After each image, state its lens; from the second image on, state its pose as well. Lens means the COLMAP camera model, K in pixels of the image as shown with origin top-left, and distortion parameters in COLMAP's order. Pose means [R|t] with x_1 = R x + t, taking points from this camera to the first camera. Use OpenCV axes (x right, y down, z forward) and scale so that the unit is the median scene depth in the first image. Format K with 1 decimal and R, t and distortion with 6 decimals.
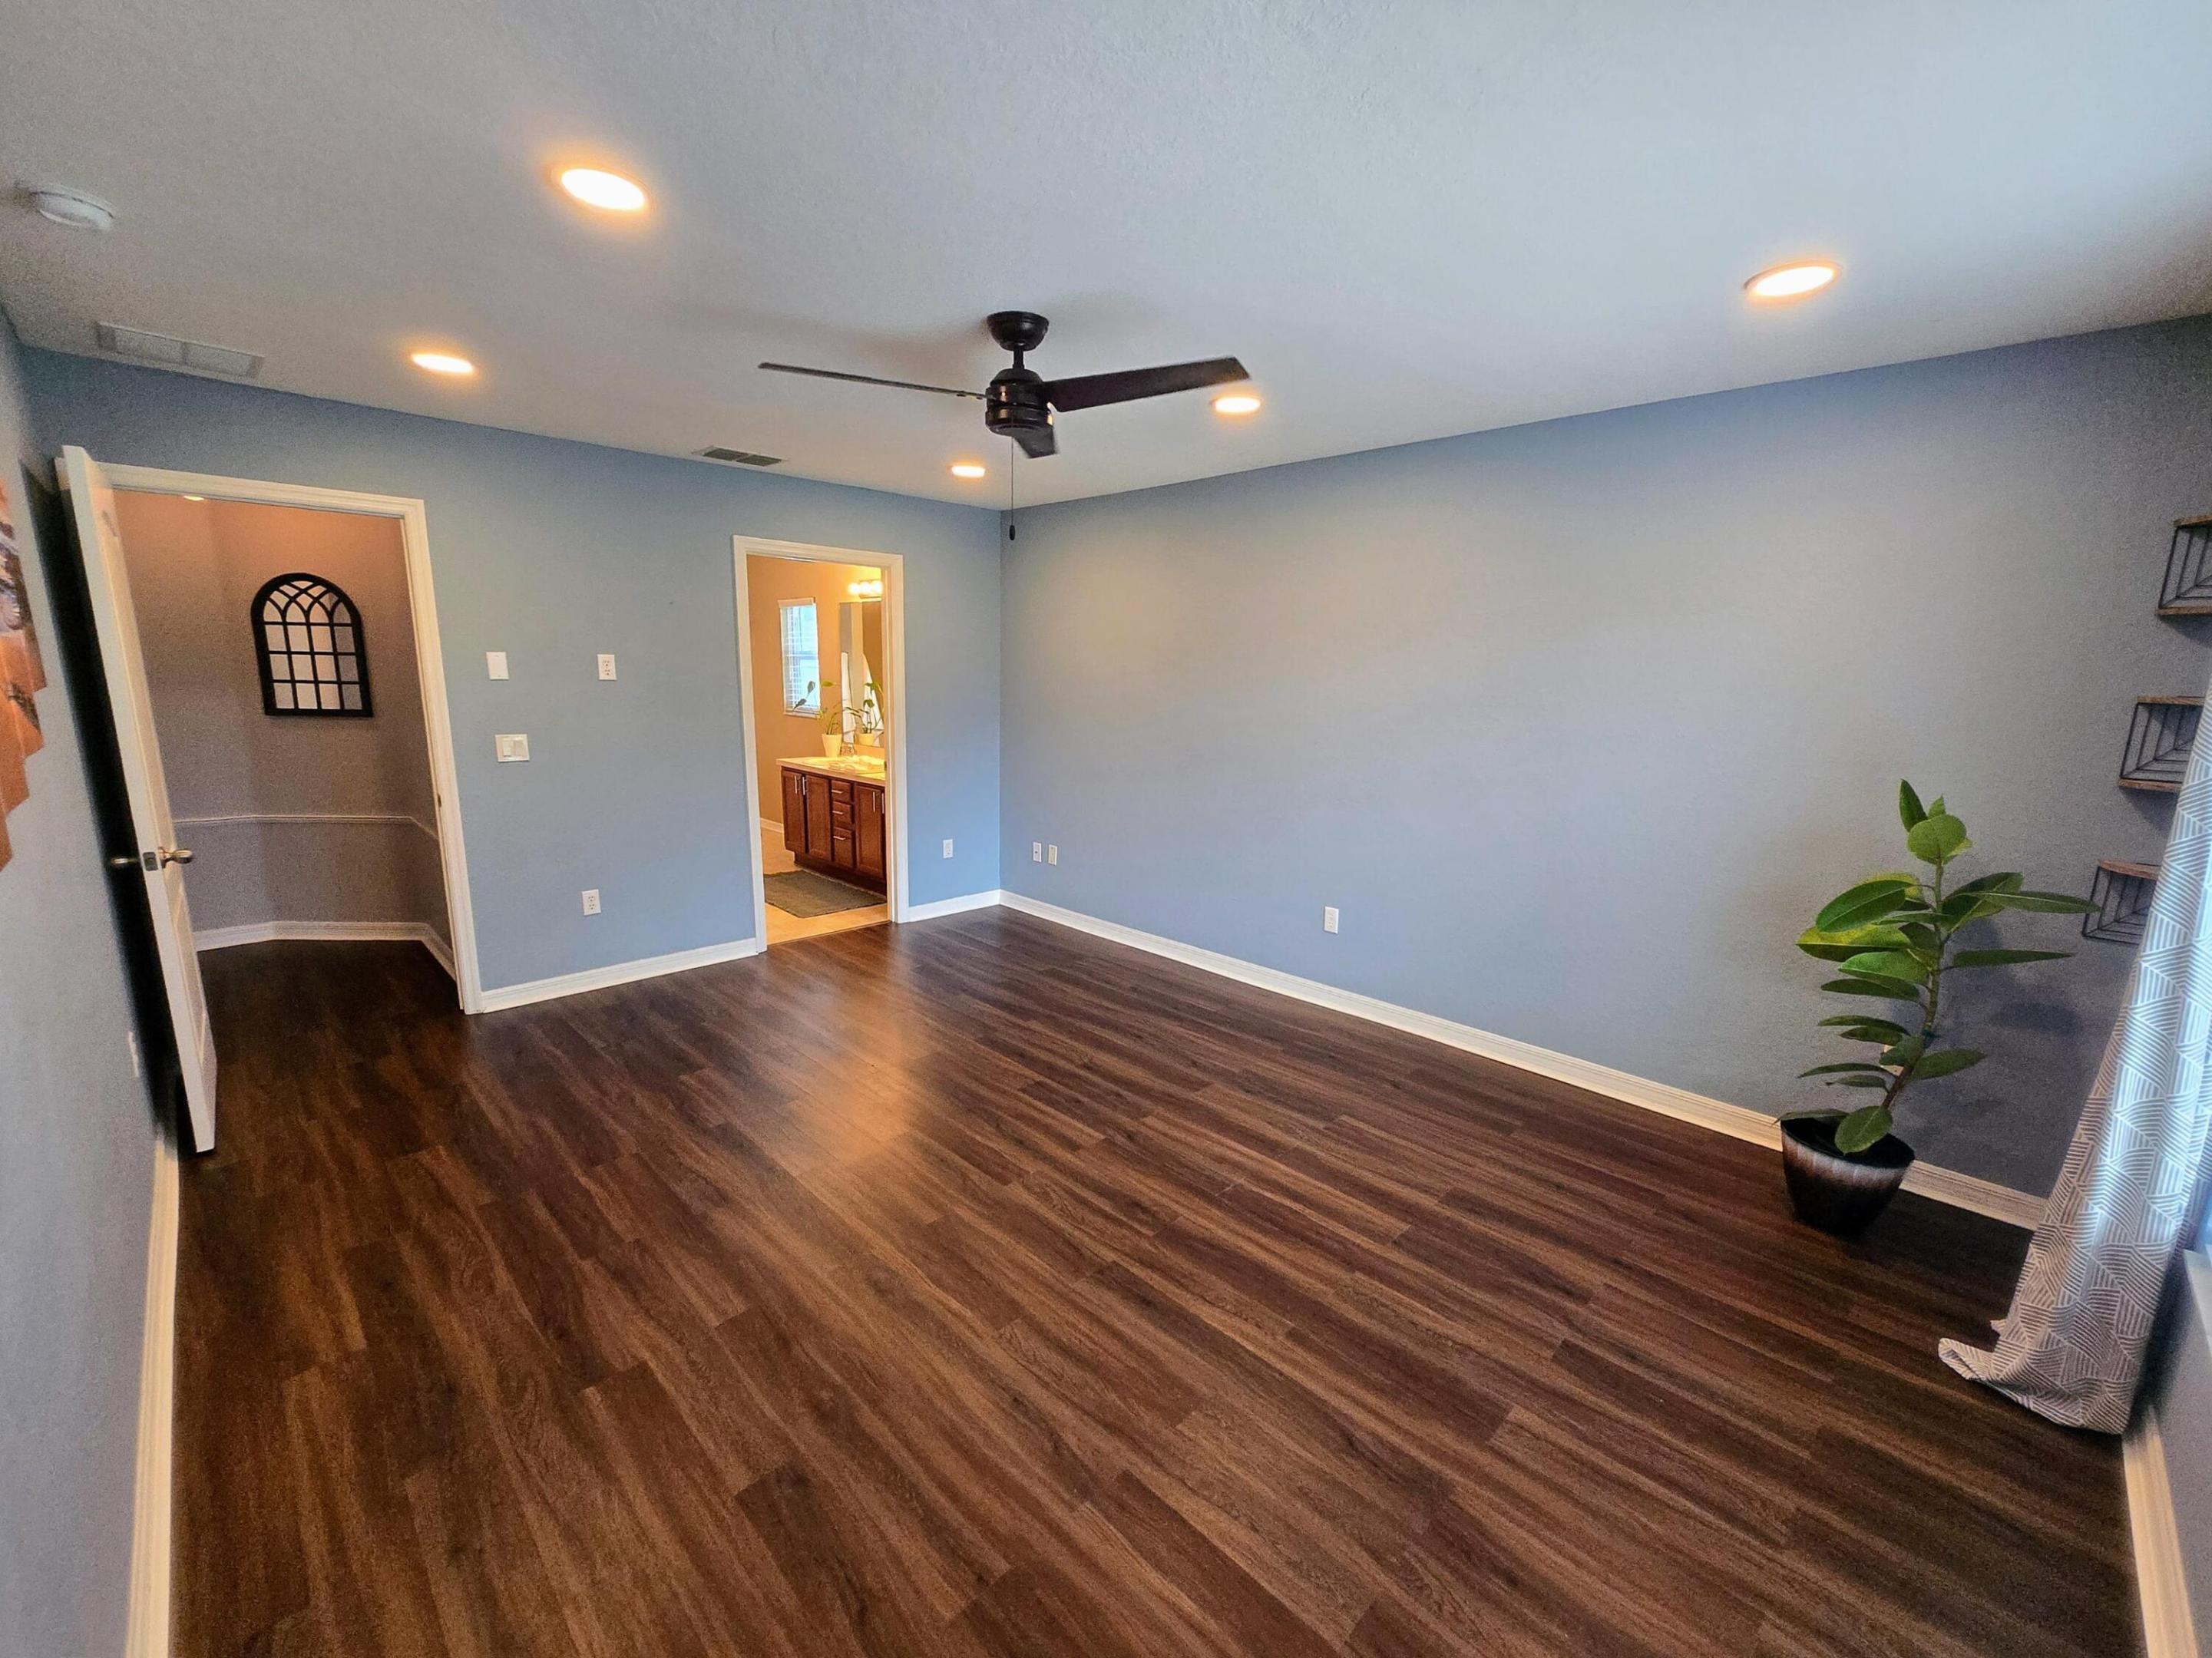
lens RADIAL K [[901.3, 0, 1094.9], [0, 901.3, 842.3], [0, 0, 1]] dist [0.000002, -0.000468]
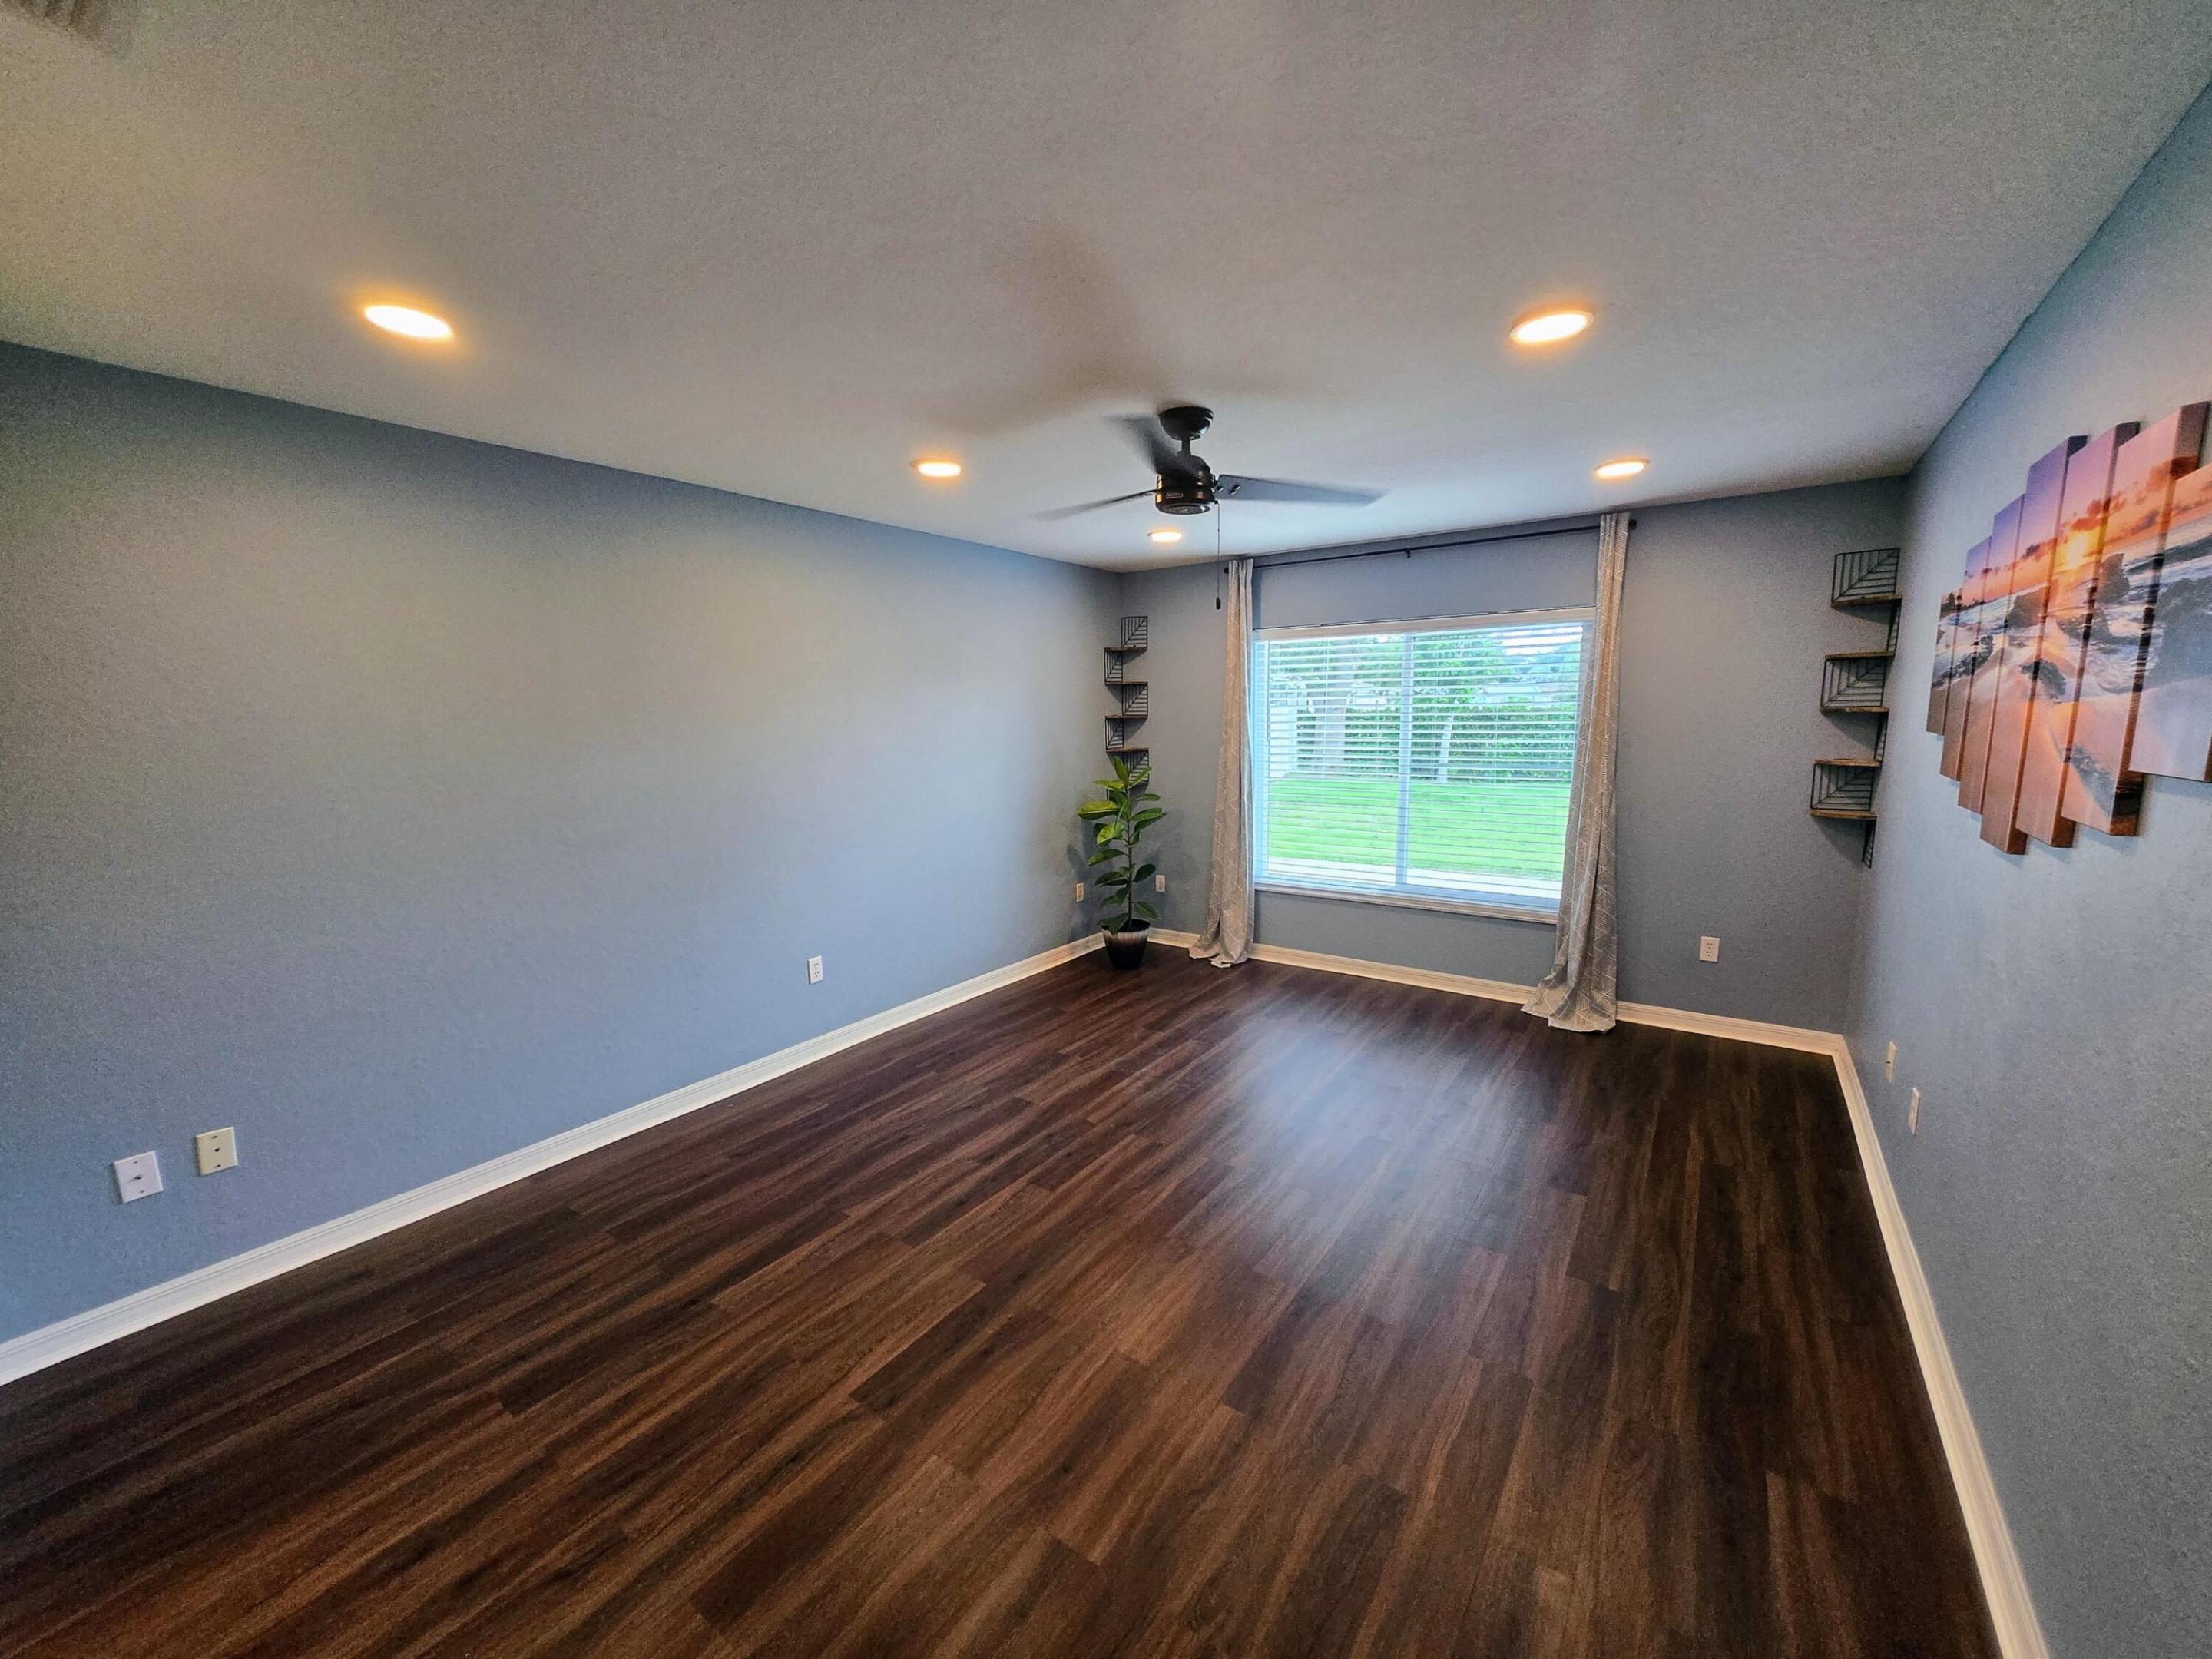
lens RADIAL K [[868.4, 0, 1108.2], [0, 868.4, 845.0], [0, 0, 1]] dist [0.008571, -0.000364]
pose [[-0.168112, -0.174566, 0.970188, -0.867006], [0.200938, 0.957463, 0.207095, -0.222968], [-0.965071, 0.229763, -0.125884, 0.963775]]
